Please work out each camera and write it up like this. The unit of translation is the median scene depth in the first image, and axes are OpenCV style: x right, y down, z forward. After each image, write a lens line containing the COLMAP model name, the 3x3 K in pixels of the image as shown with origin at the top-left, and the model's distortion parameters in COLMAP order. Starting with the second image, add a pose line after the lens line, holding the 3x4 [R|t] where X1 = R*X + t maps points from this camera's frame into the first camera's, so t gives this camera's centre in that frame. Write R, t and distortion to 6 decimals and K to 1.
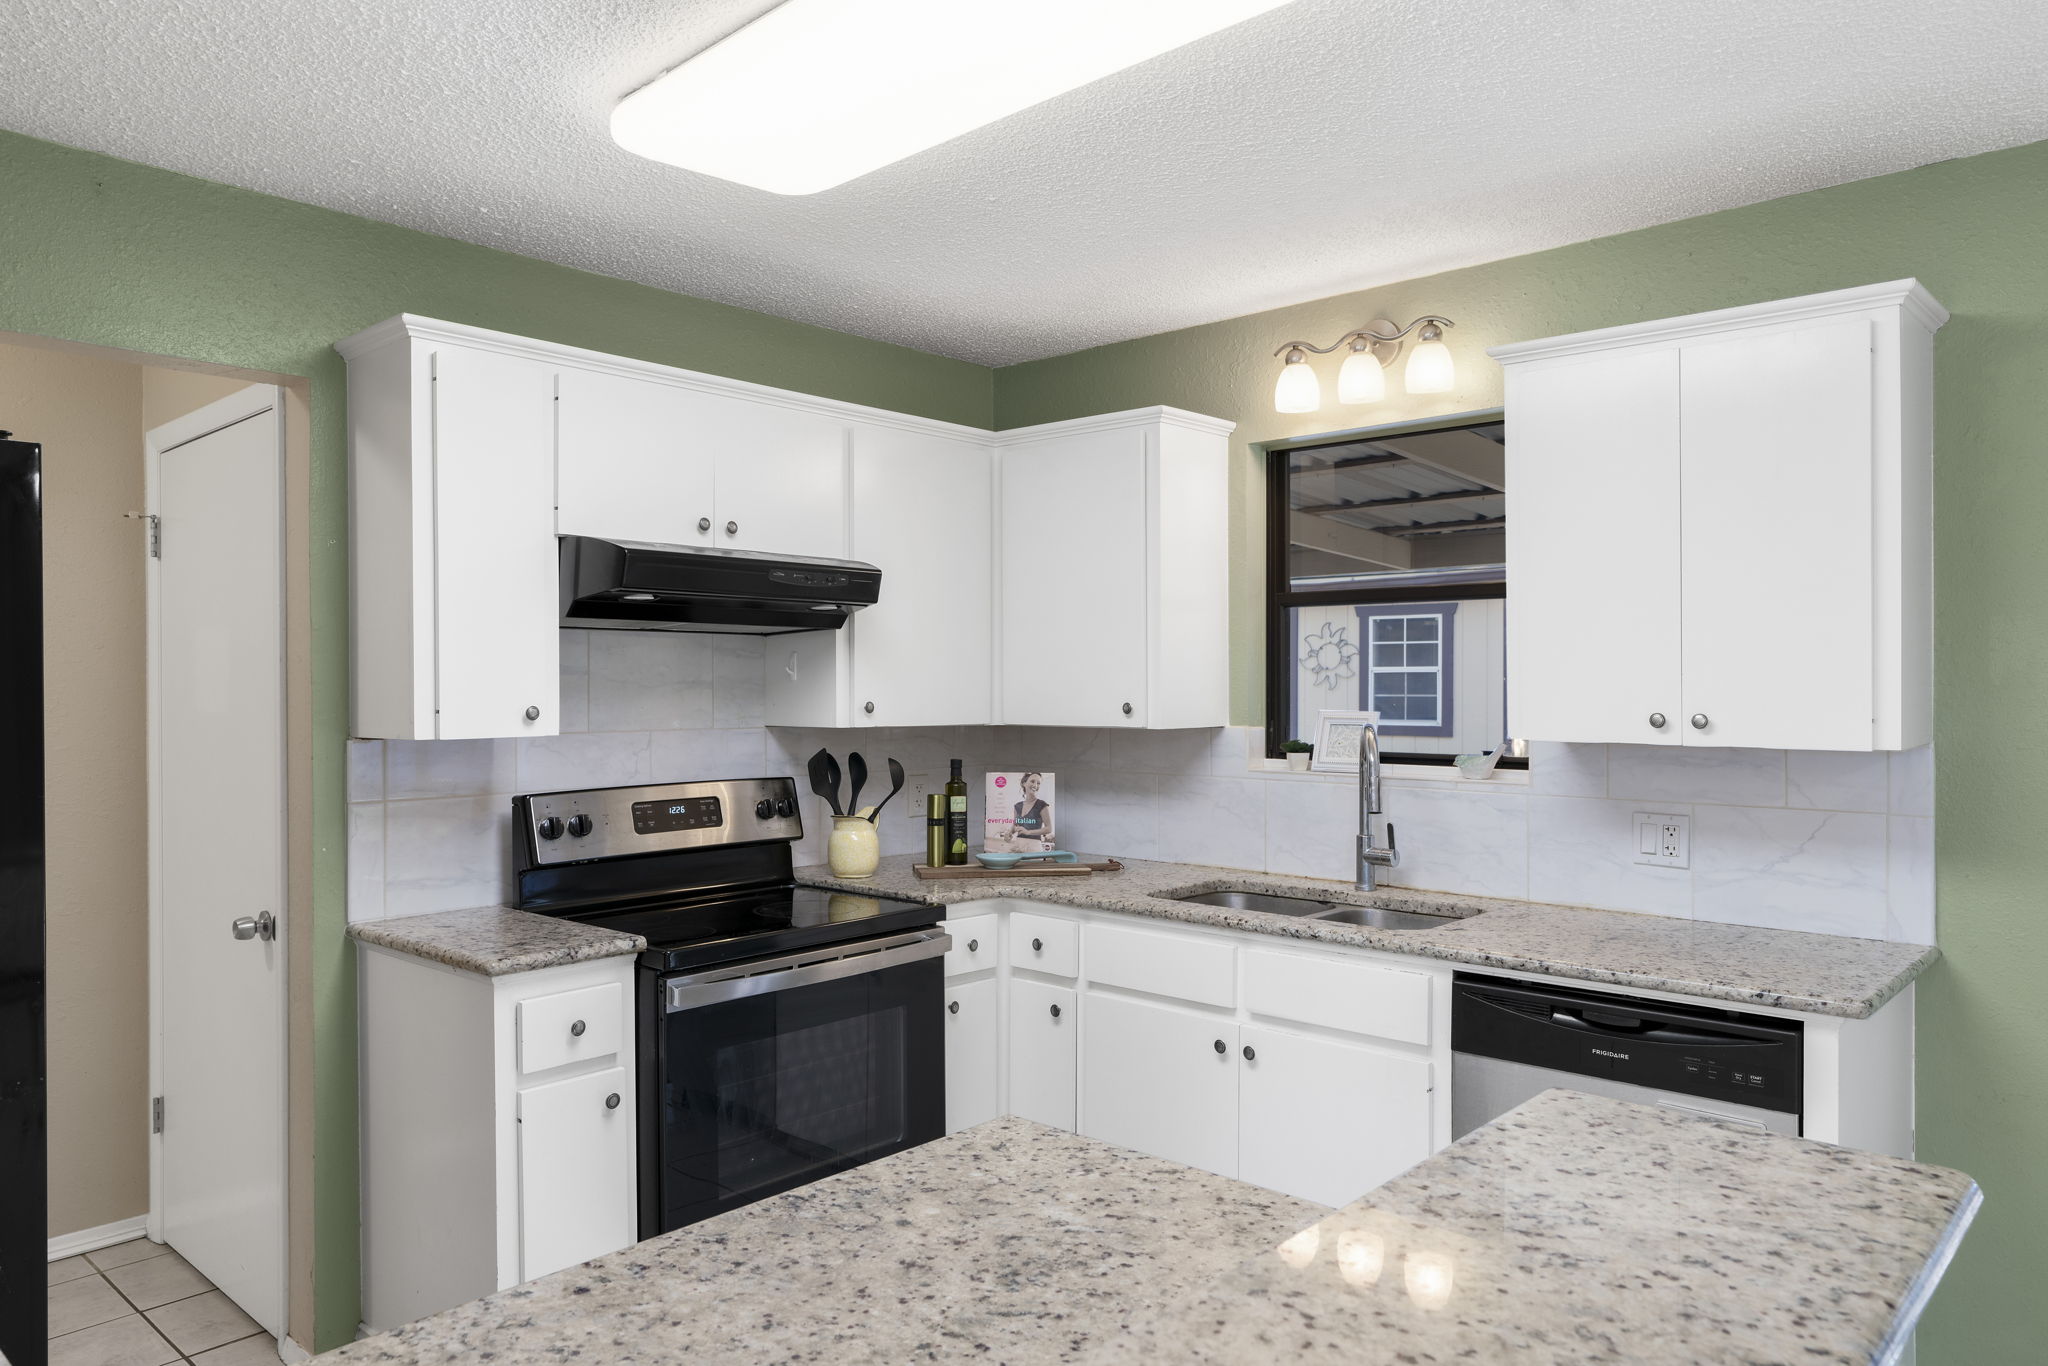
lens RADIAL K [[1355.3, 0, 1024.0], [0, 1355.3, 683.0], [0, 0, 1]] dist [0.003745, 0.003322]
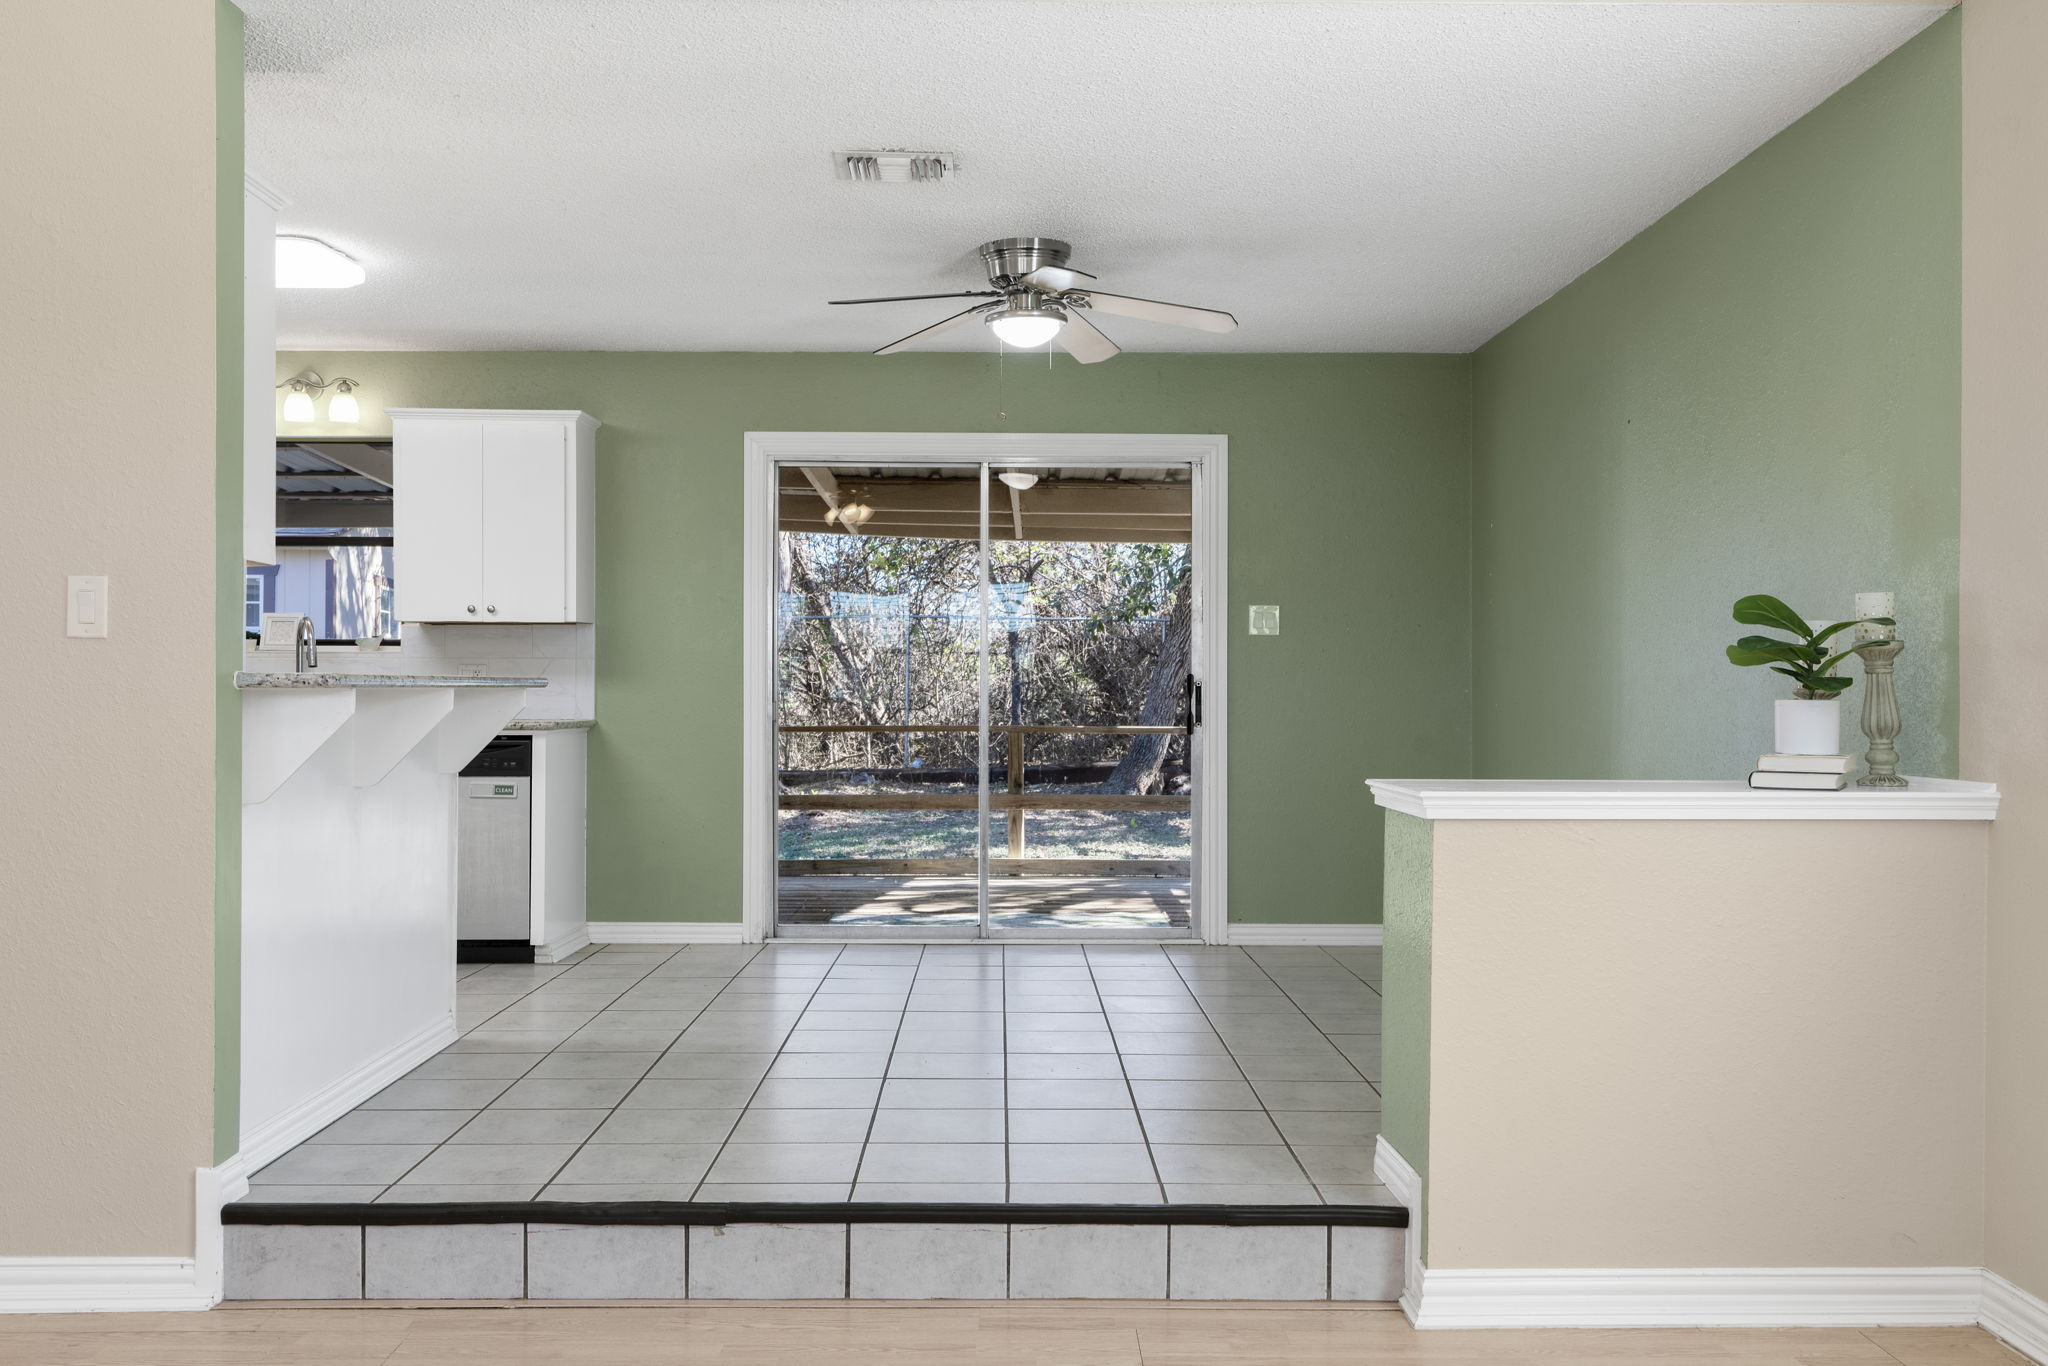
lens RADIAL K [[1741.9, 0, 1024.0], [0, 1741.9, 683.0], [0, 0, 1]] dist [-0.004751, 0.002313]
pose [[0.730284, 0.005058, 0.683125, -0.537031], [-0.002379, 0.999985, -0.004860, 0.114229], [-0.683139, 0.001924, 0.730286, -1.112134]]
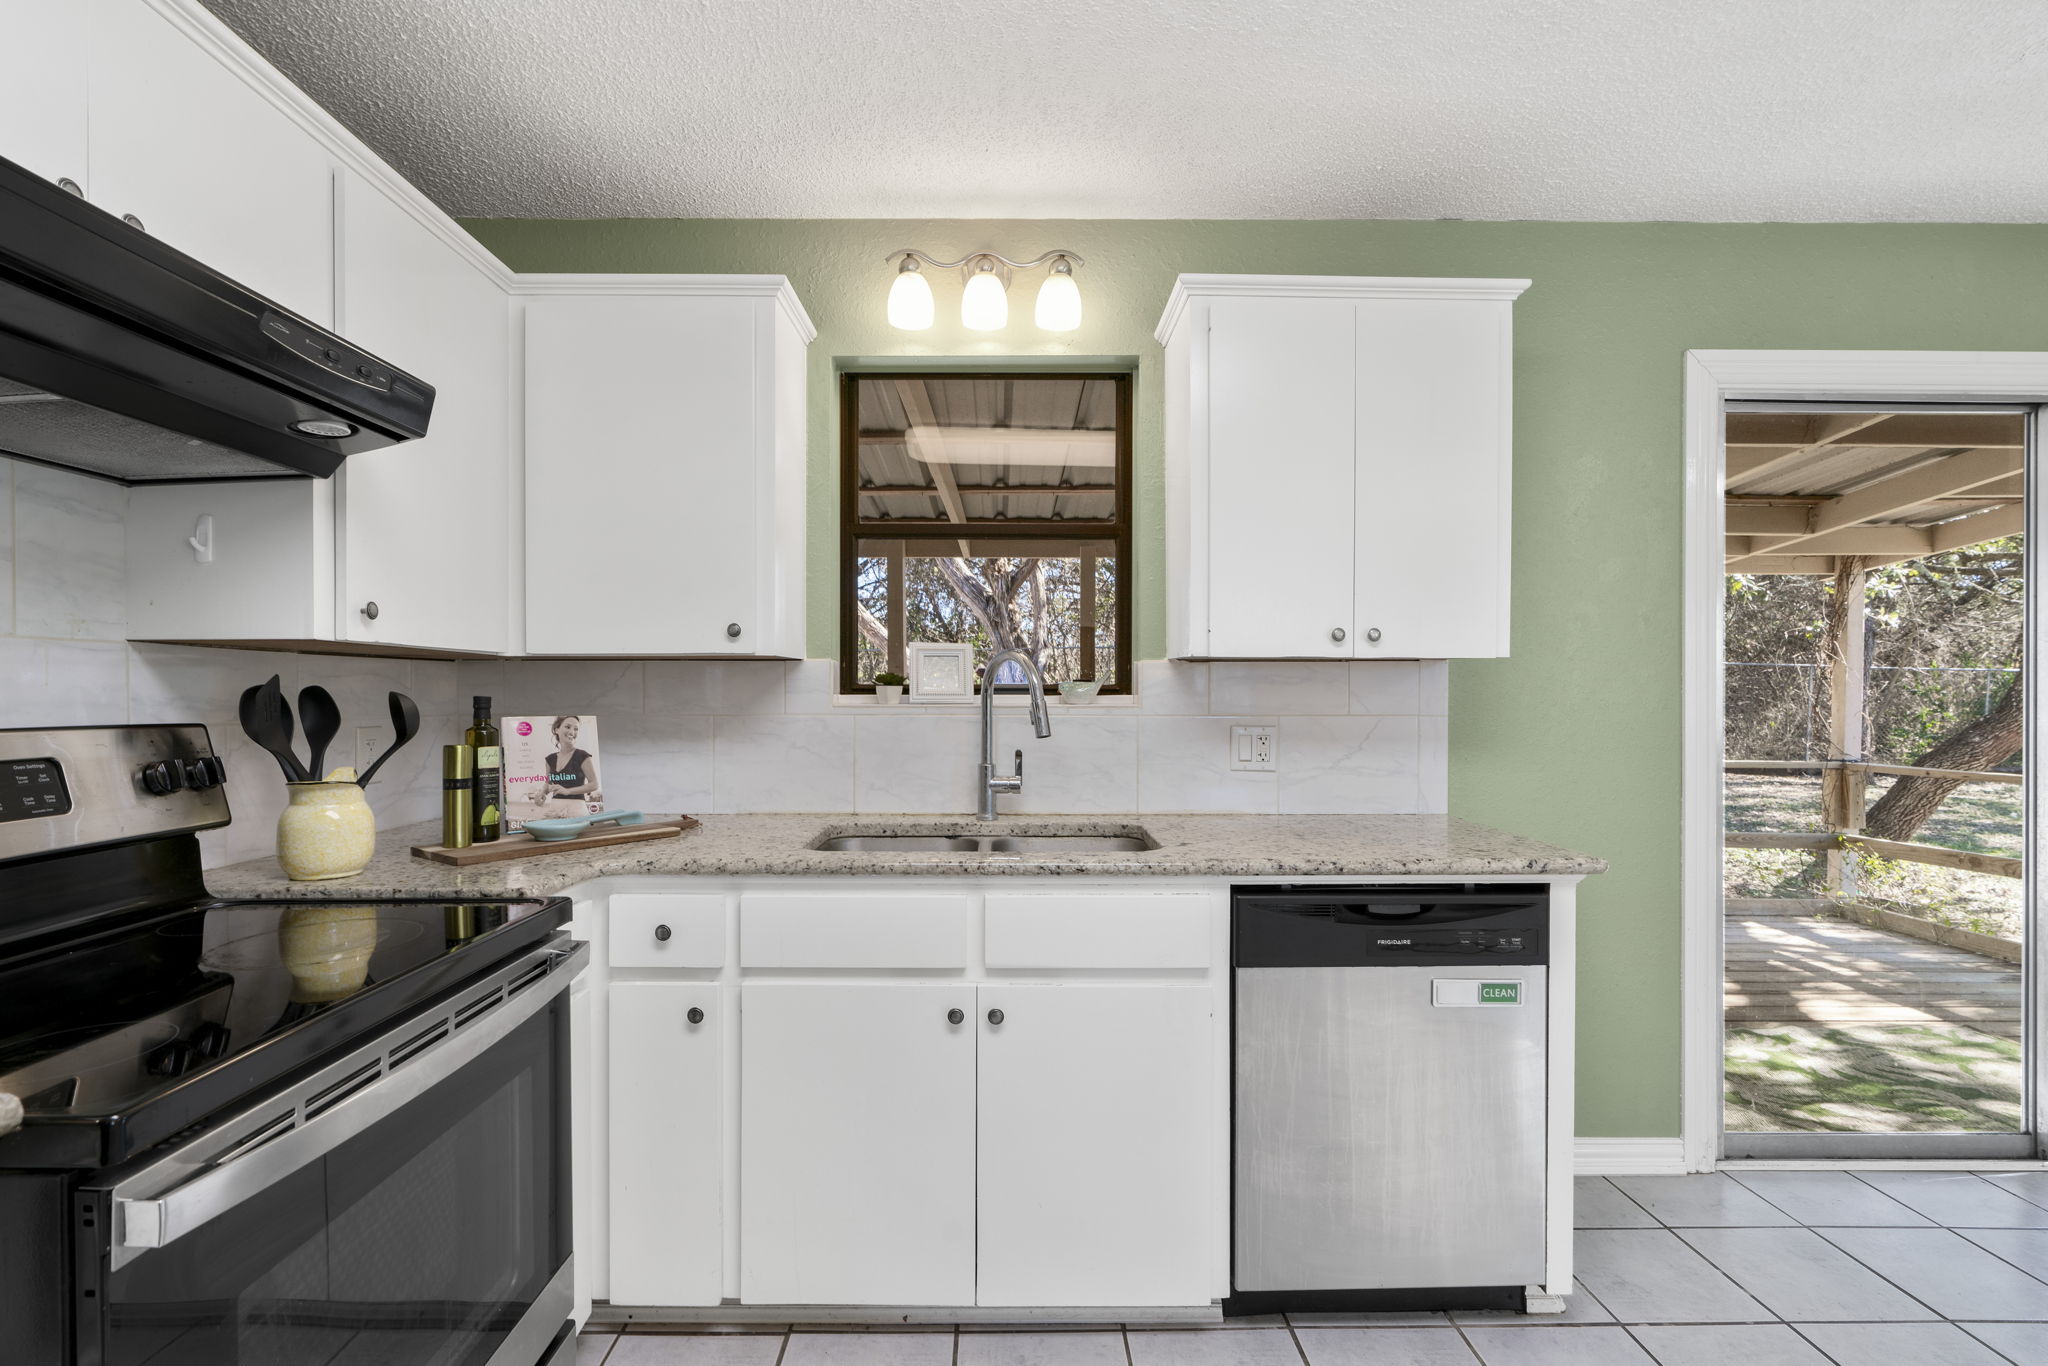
lens RADIAL K [[937.9, 0, 1010.2], [0, 937.9, 688.1], [0, 0, 1]] dist [-0.006722, 0.000592]
pose [[0.734501, 0.000512, 0.678608, -0.197483], [-0.001996, 0.999997, 0.001406, 0.055161], [-0.678605, -0.002388, 0.734500, 0.480093]]
